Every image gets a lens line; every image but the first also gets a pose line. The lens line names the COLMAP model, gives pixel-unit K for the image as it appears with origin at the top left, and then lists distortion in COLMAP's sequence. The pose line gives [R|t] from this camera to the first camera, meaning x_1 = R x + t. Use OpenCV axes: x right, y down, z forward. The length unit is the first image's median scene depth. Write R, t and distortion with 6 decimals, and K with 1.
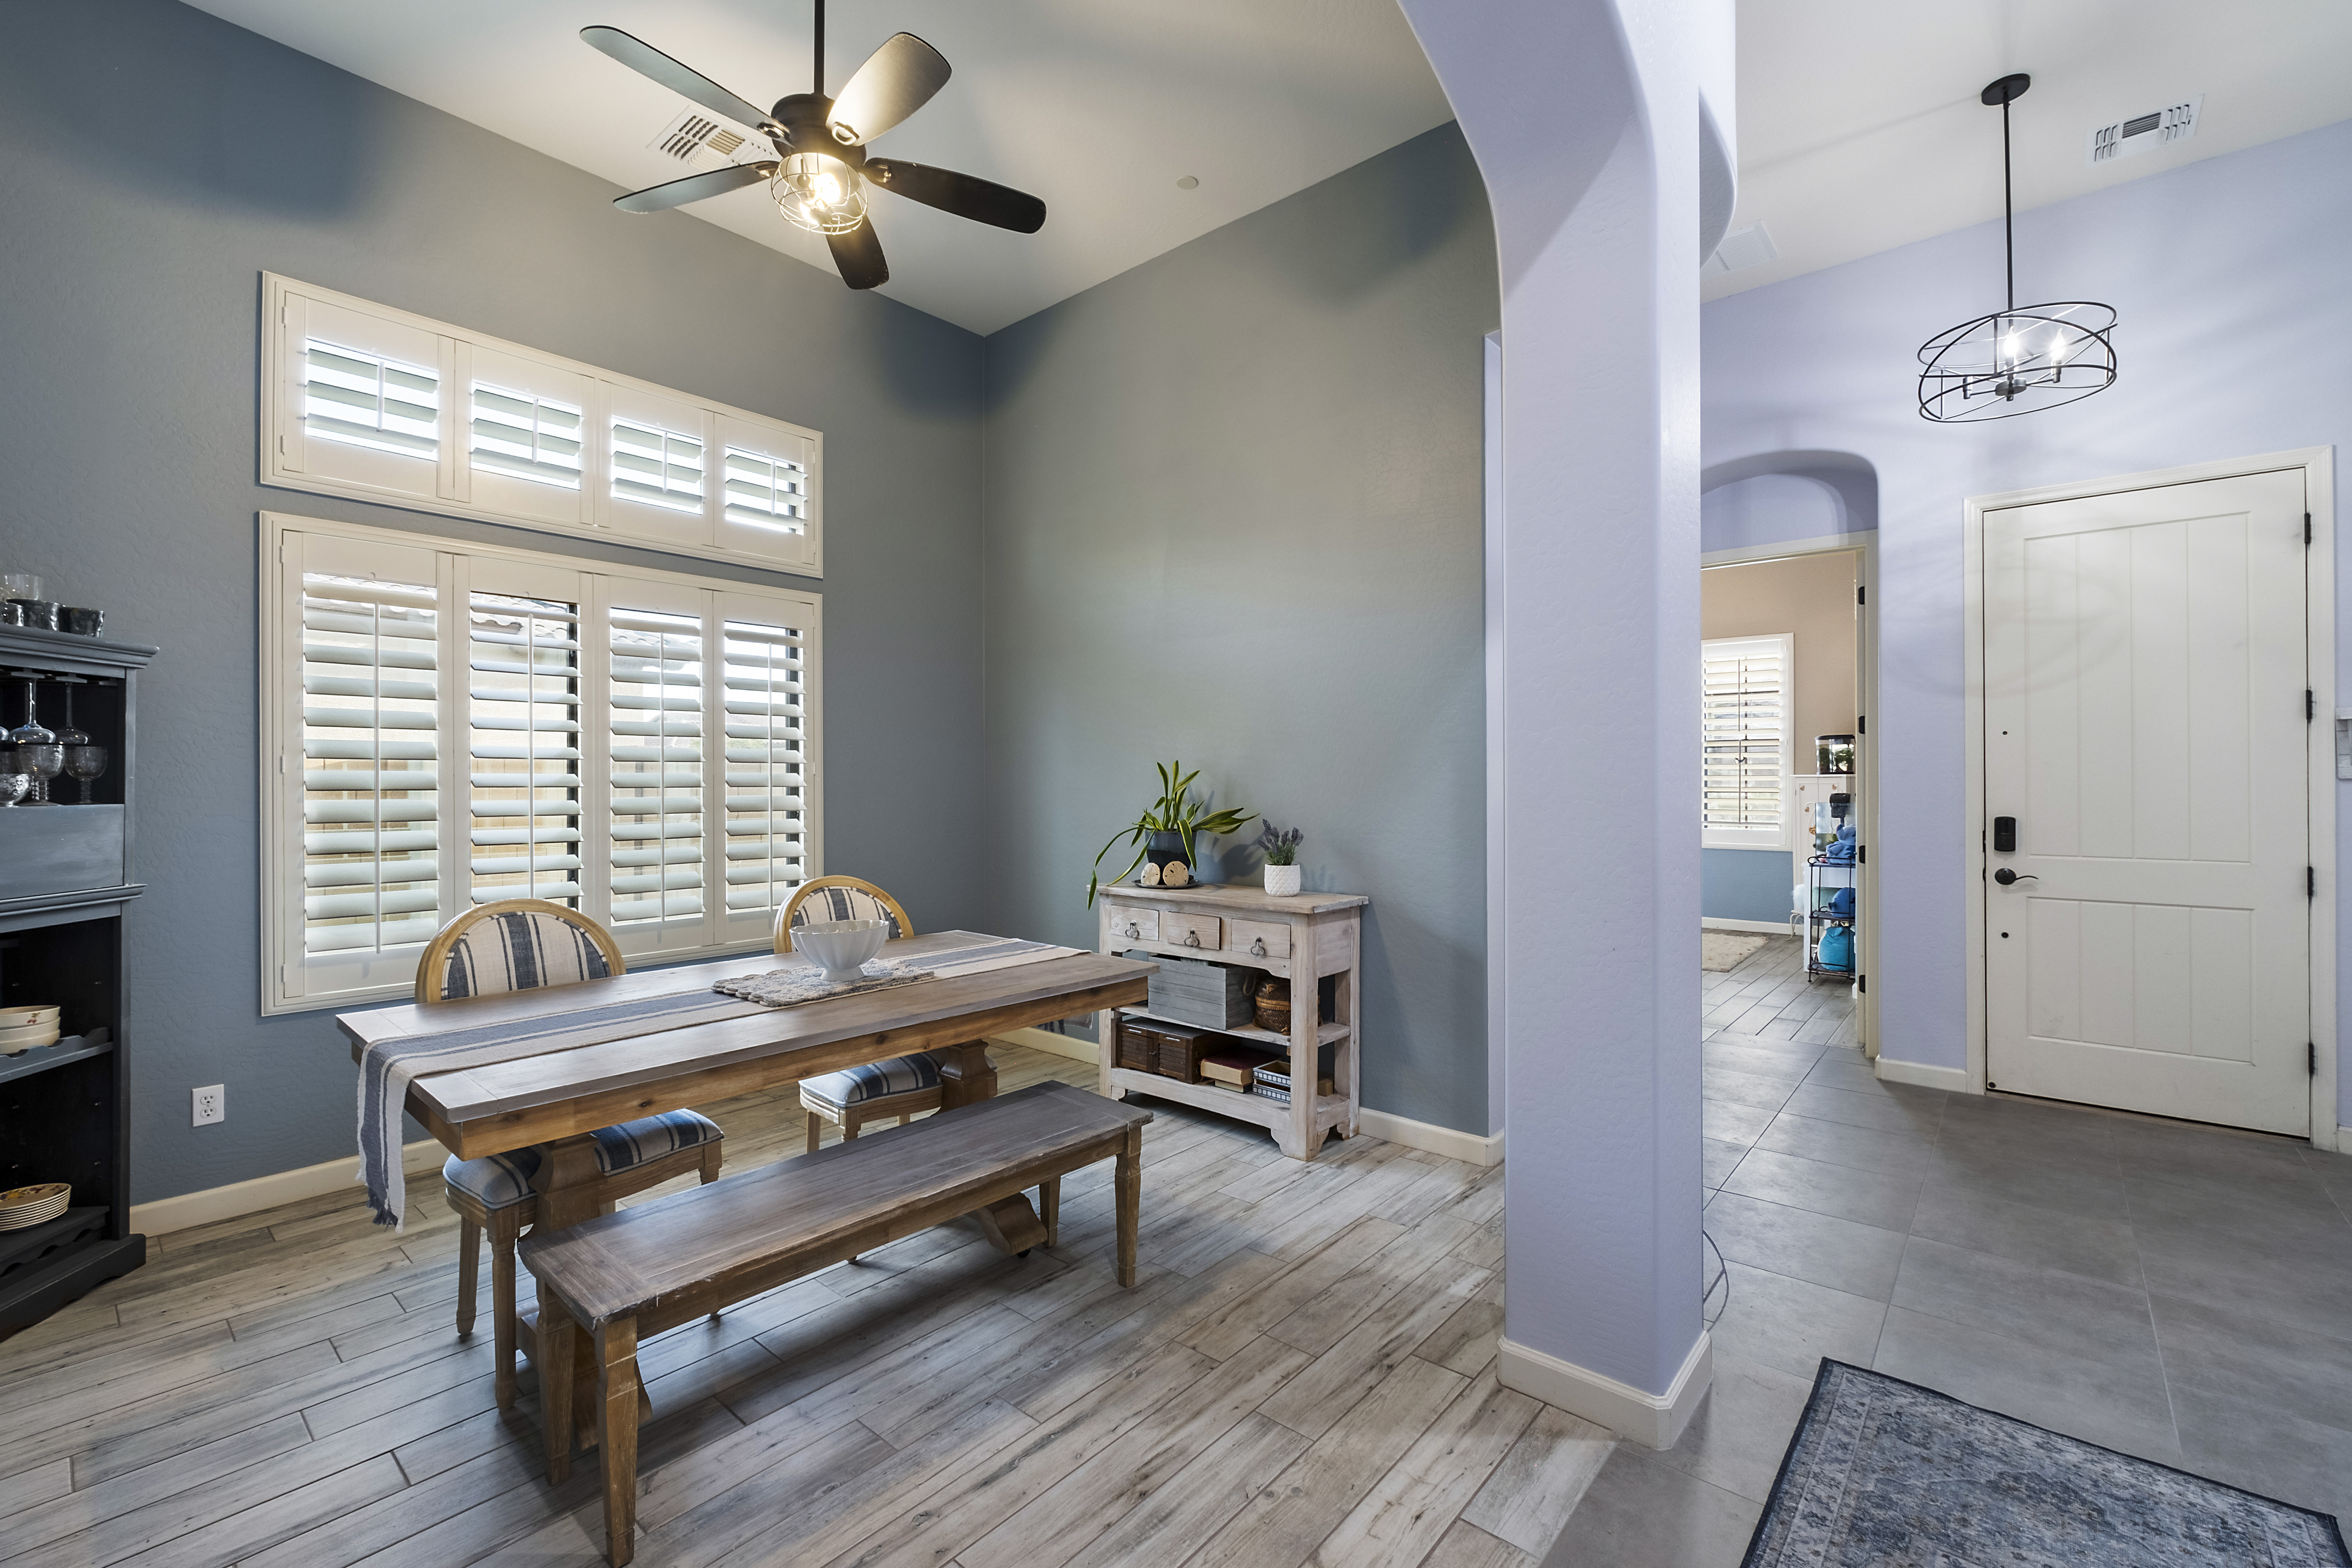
lens RADIAL K [[984.1, 0, 1181.8], [0, 984.1, 775.3], [0, 0, 1]] dist [-0.005923, 0.000801]
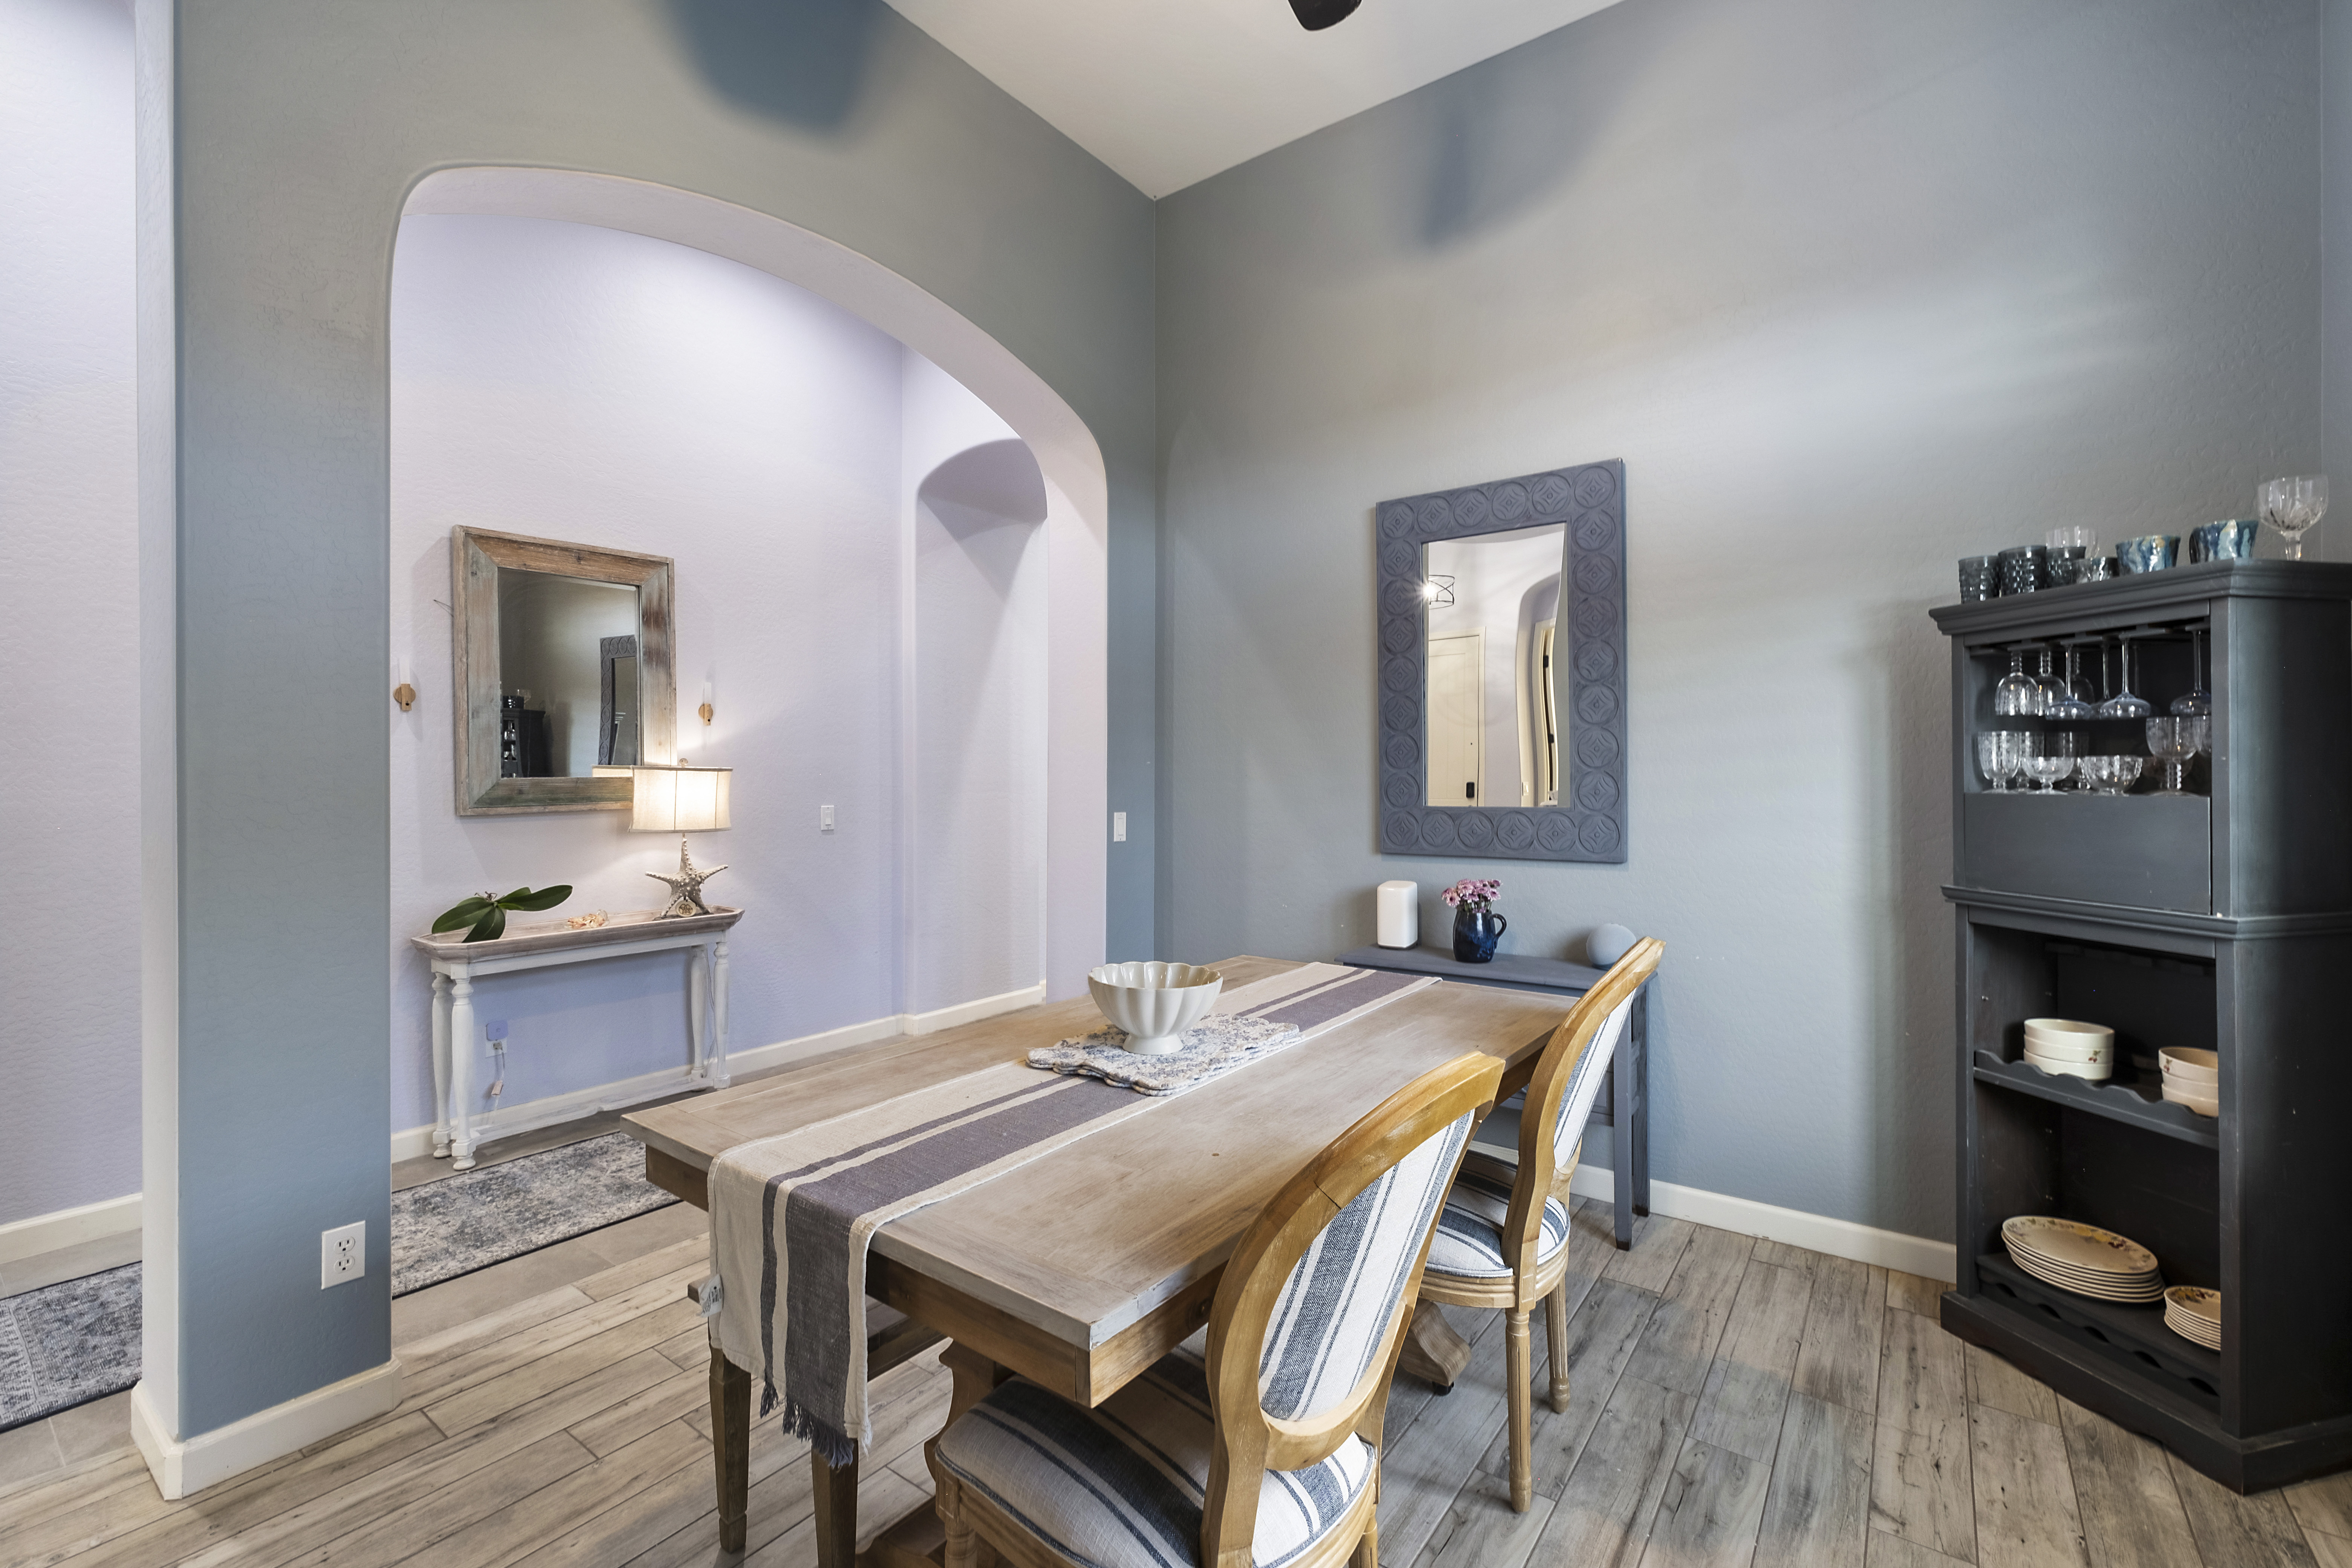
lens RADIAL K [[984.1, 0, 1181.8], [0, 984.1, 775.3], [0, 0, 1]] dist [-0.005923, 0.000801]
pose [[-0.997706, 0.004253, -0.067568, -0.343040], [0.004641, 0.999974, -0.005595, 0.016371], [0.067543, -0.005895, -0.997699, 1.844629]]
